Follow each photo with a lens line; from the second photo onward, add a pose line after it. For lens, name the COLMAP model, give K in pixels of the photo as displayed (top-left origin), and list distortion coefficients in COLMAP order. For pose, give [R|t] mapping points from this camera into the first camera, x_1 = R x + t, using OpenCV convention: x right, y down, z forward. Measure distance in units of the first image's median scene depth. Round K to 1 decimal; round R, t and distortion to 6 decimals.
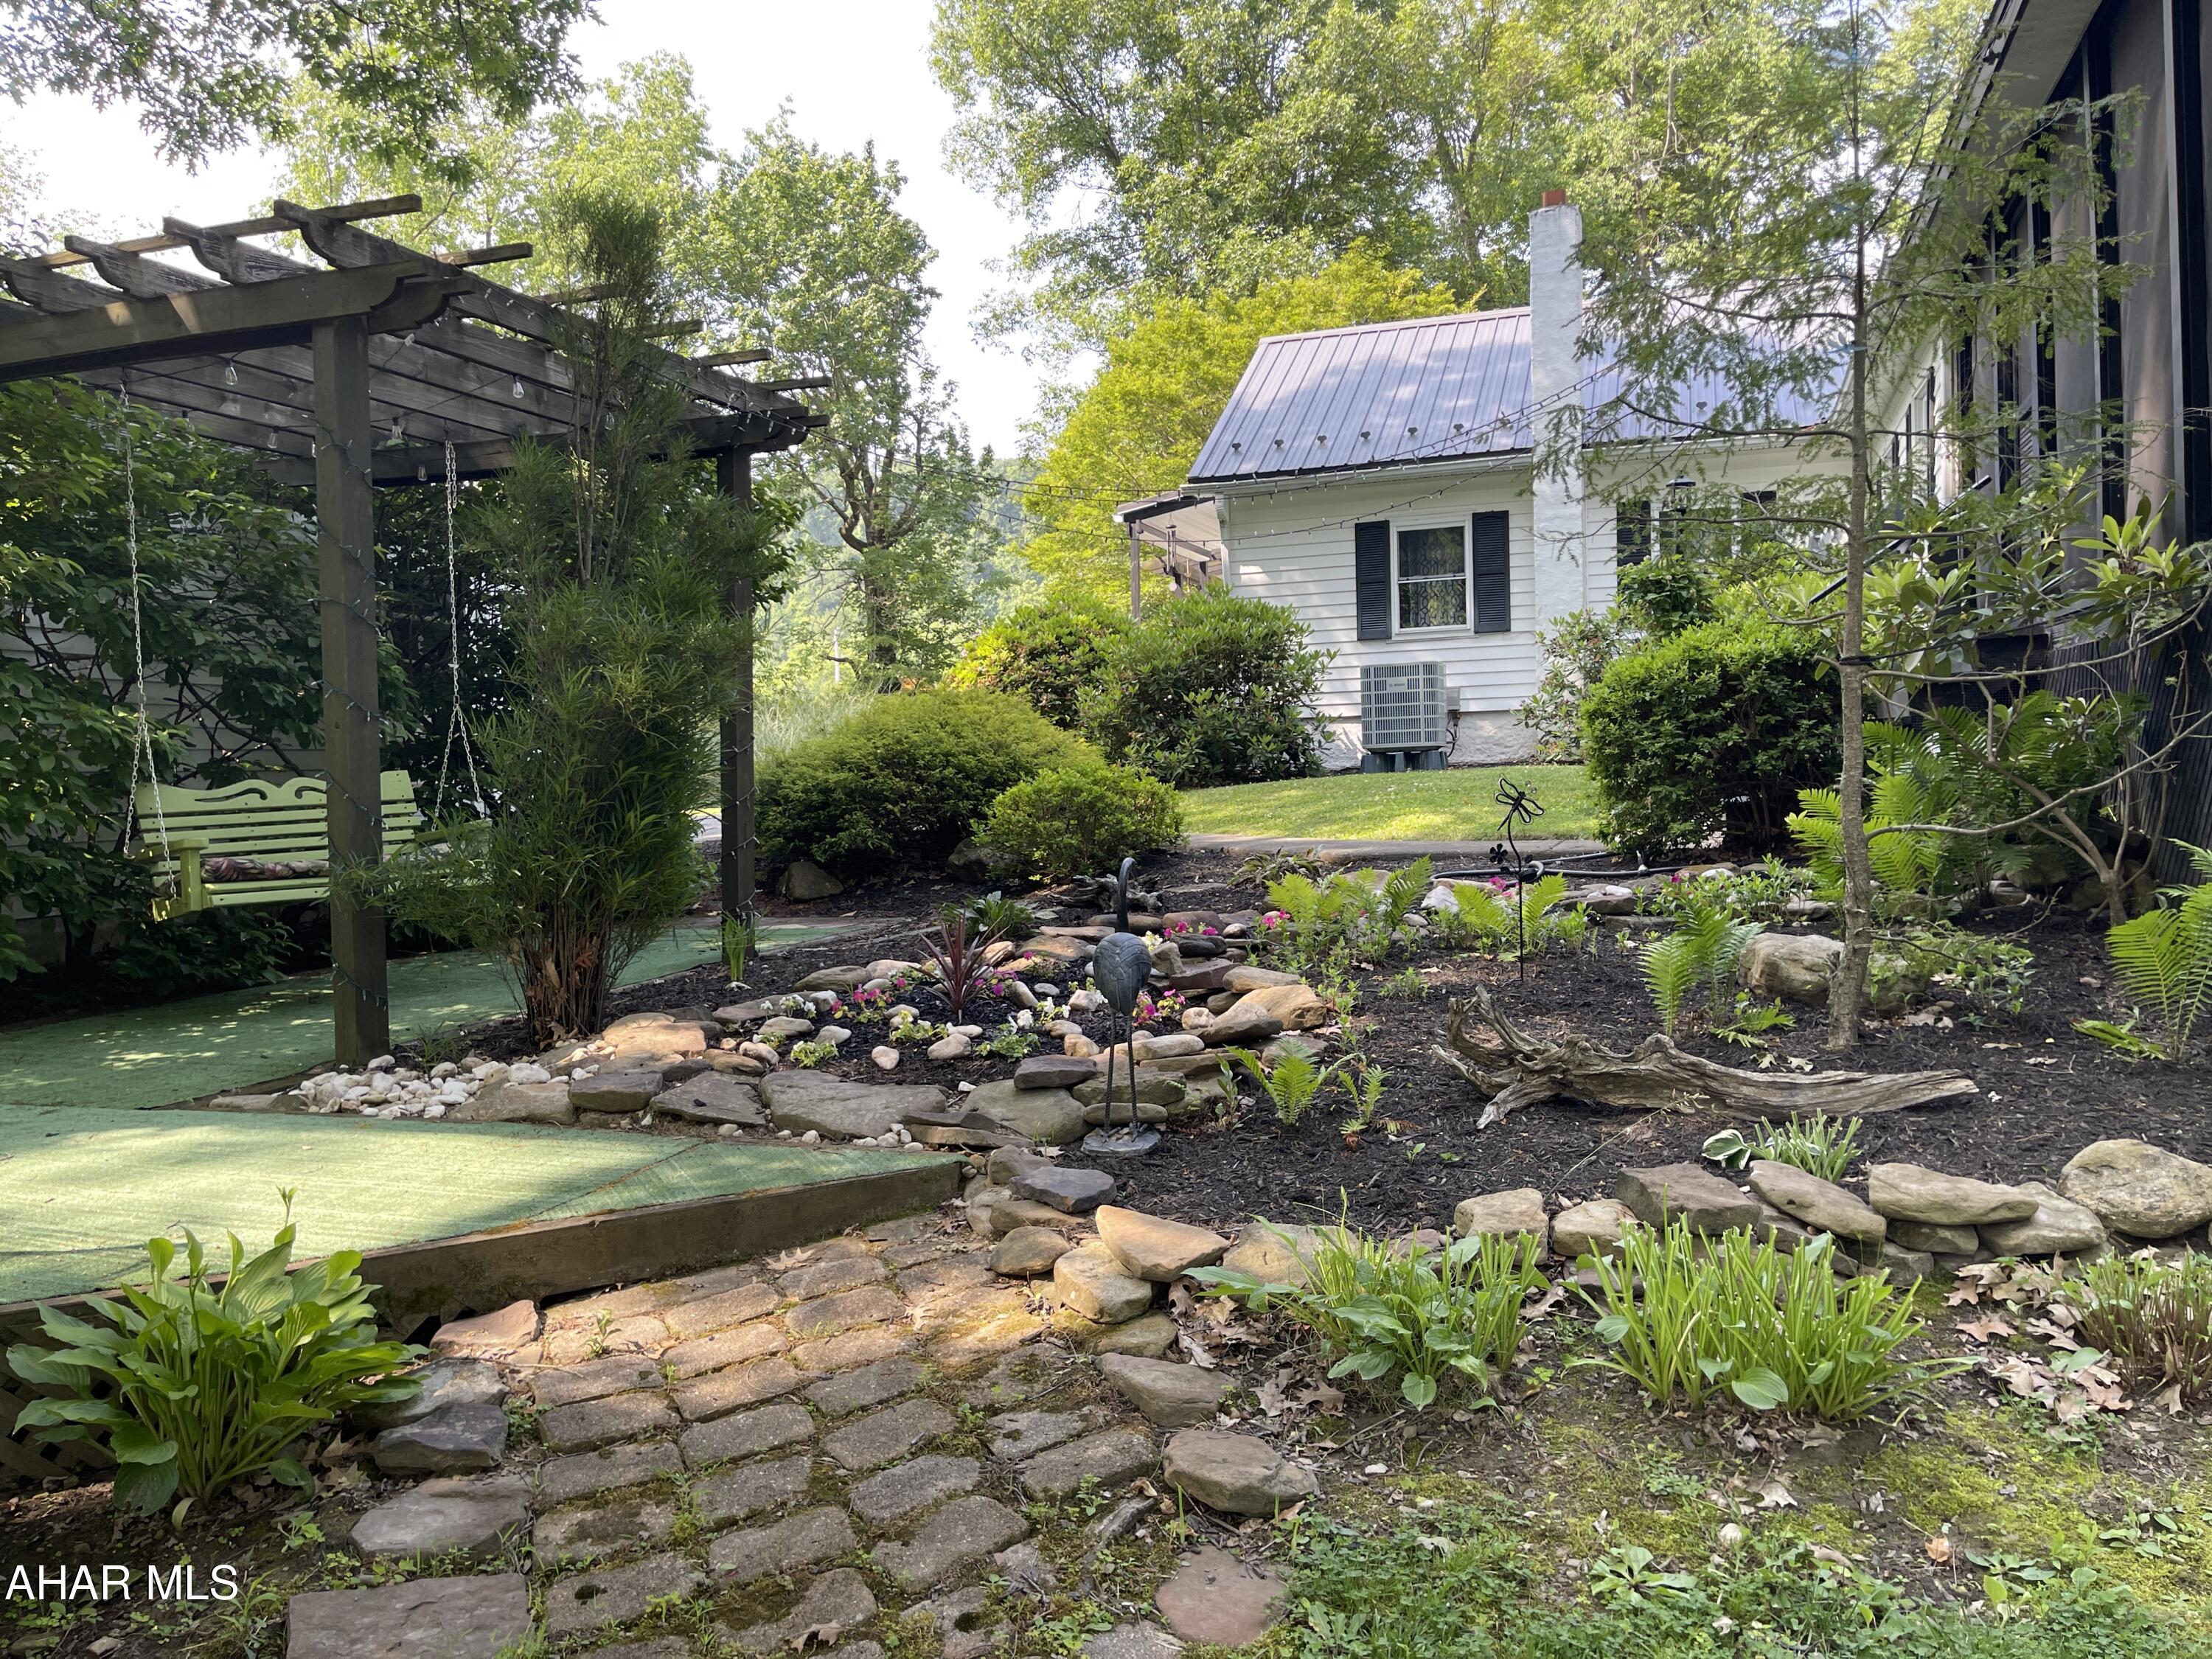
lens RADIAL K [[1687.1, 0, 1082.2], [0, 1687.1, 819.6], [0, 0, 1]] dist [0.095674, -0.111790]
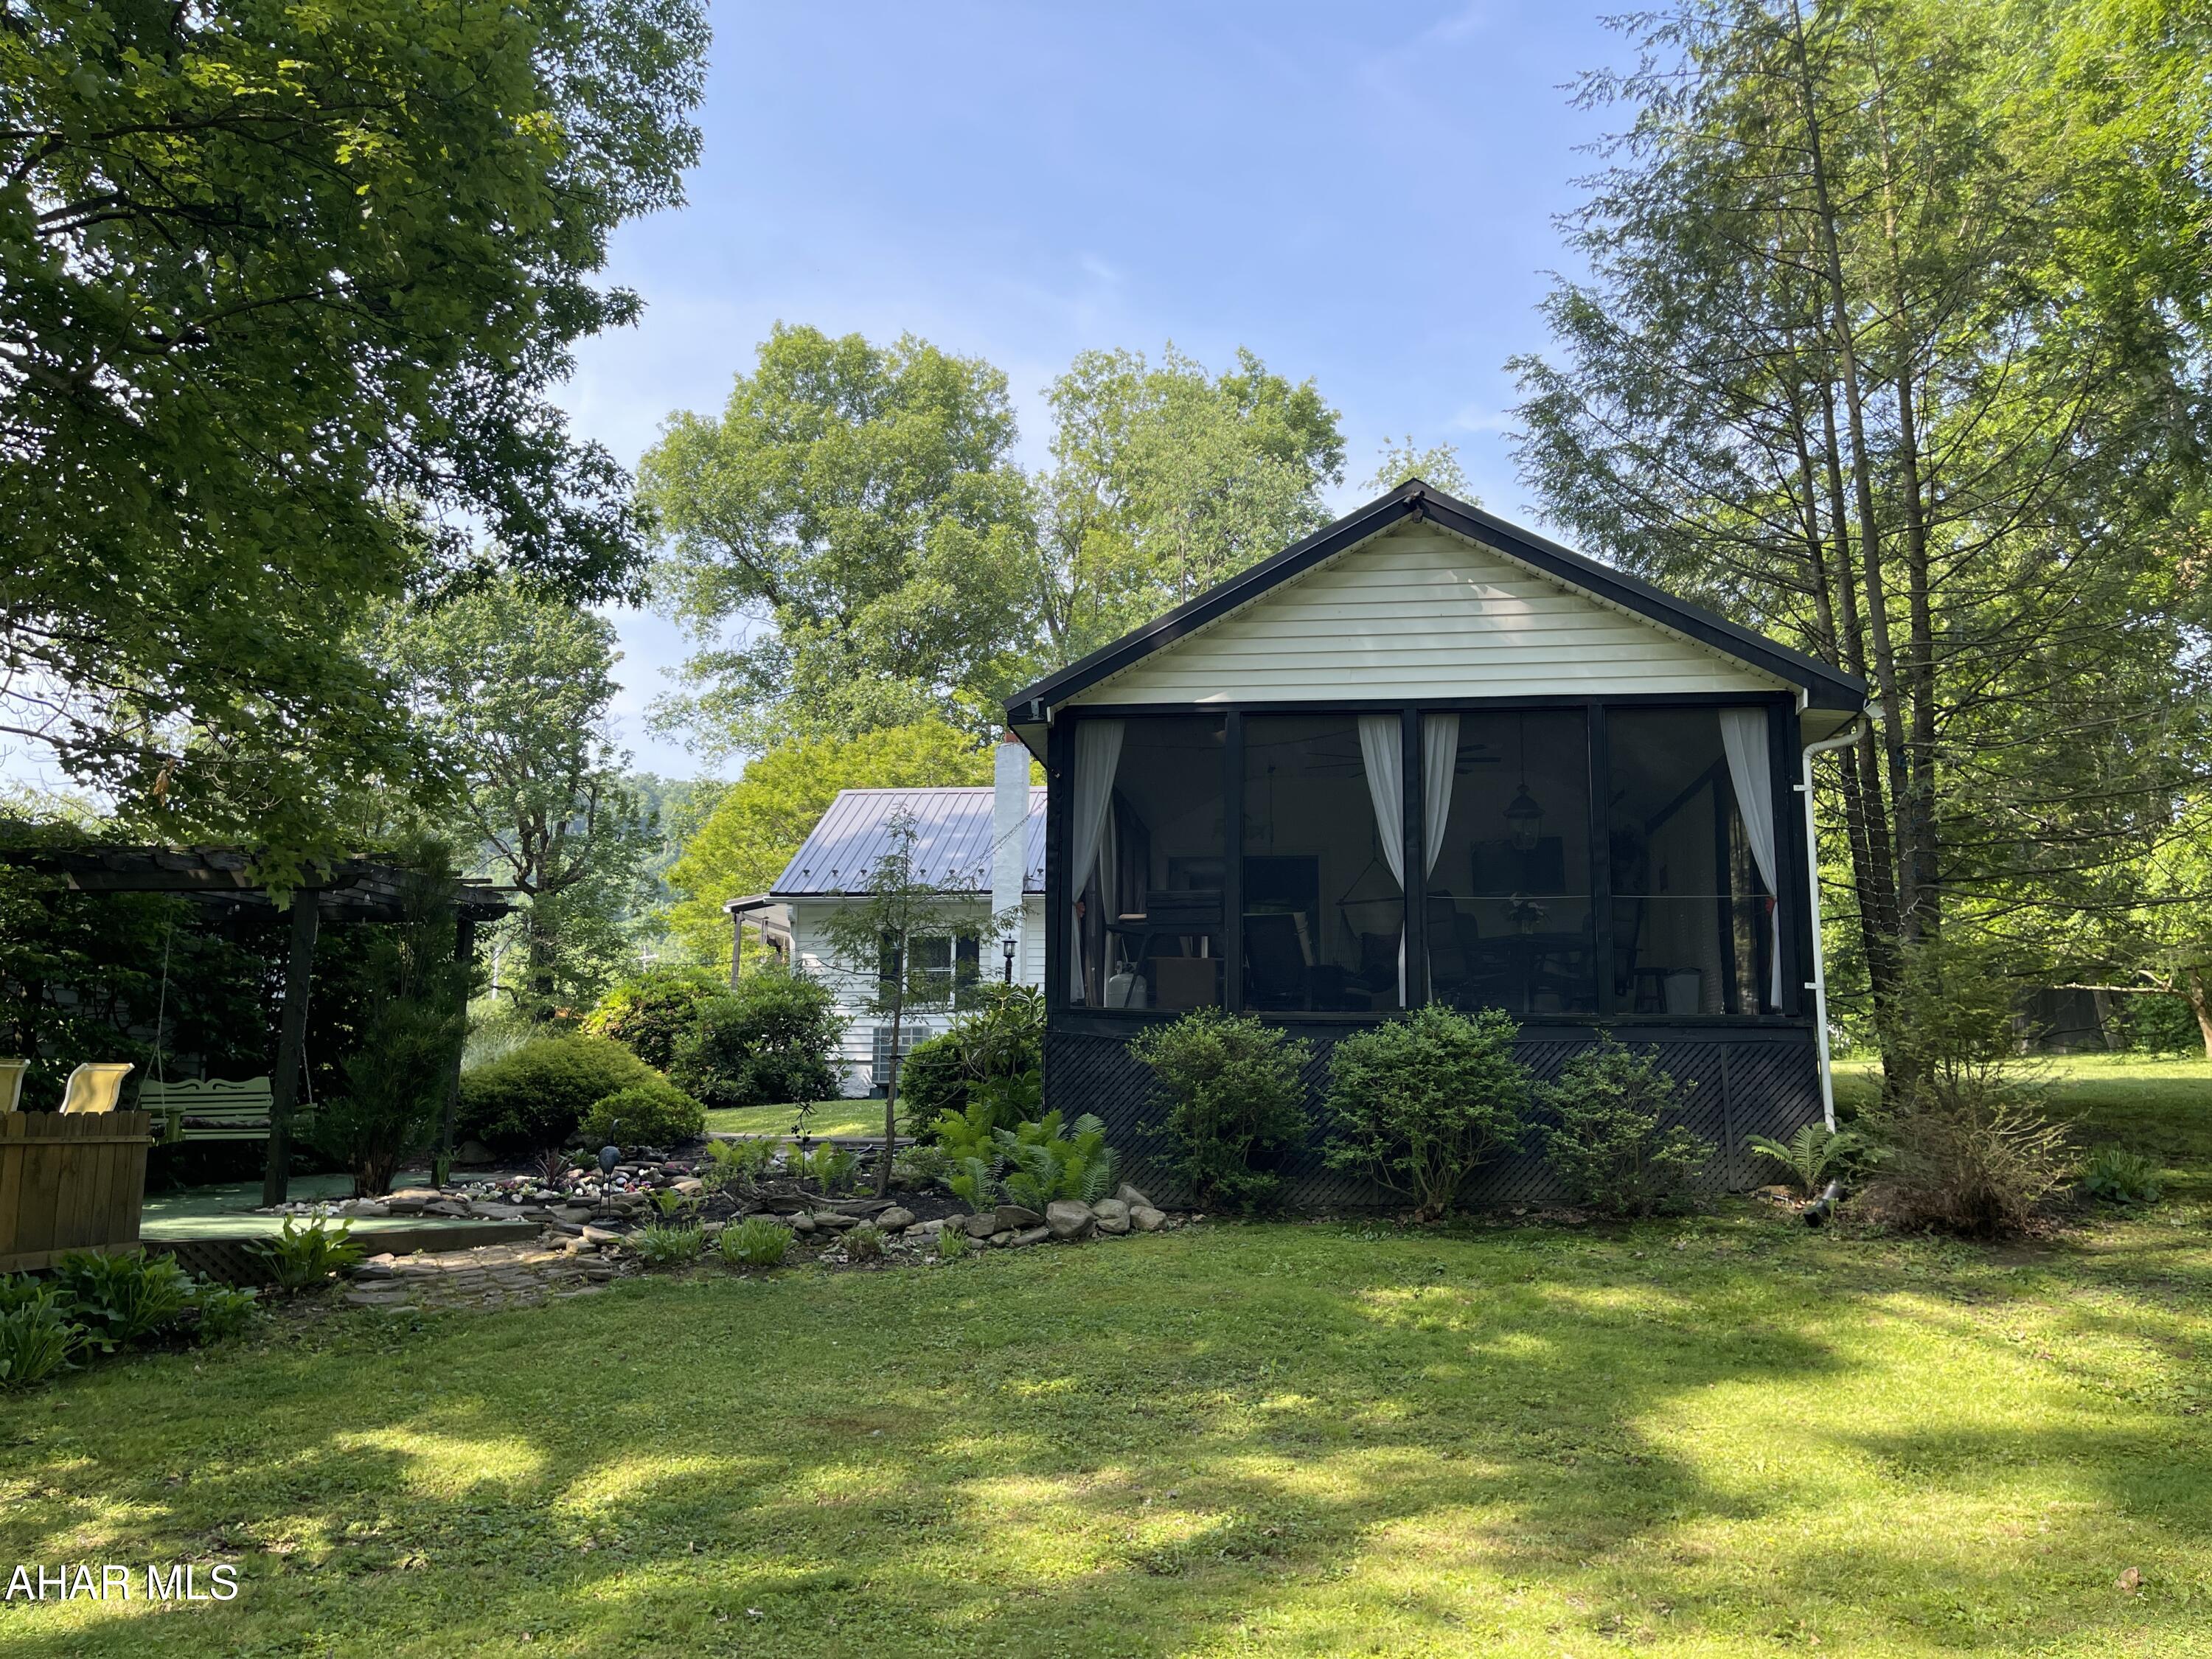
lens RADIAL K [[1687.1, 0, 1082.2], [0, 1687.1, 819.6], [0, 0, 1]] dist [0.095674, -0.111790]
pose [[0.980974, 0.070344, 0.180948, 0.057493], [-0.034141, 0.980030, -0.195899, 0.014800], [-0.191115, 0.185994, 0.963785, -0.470863]]
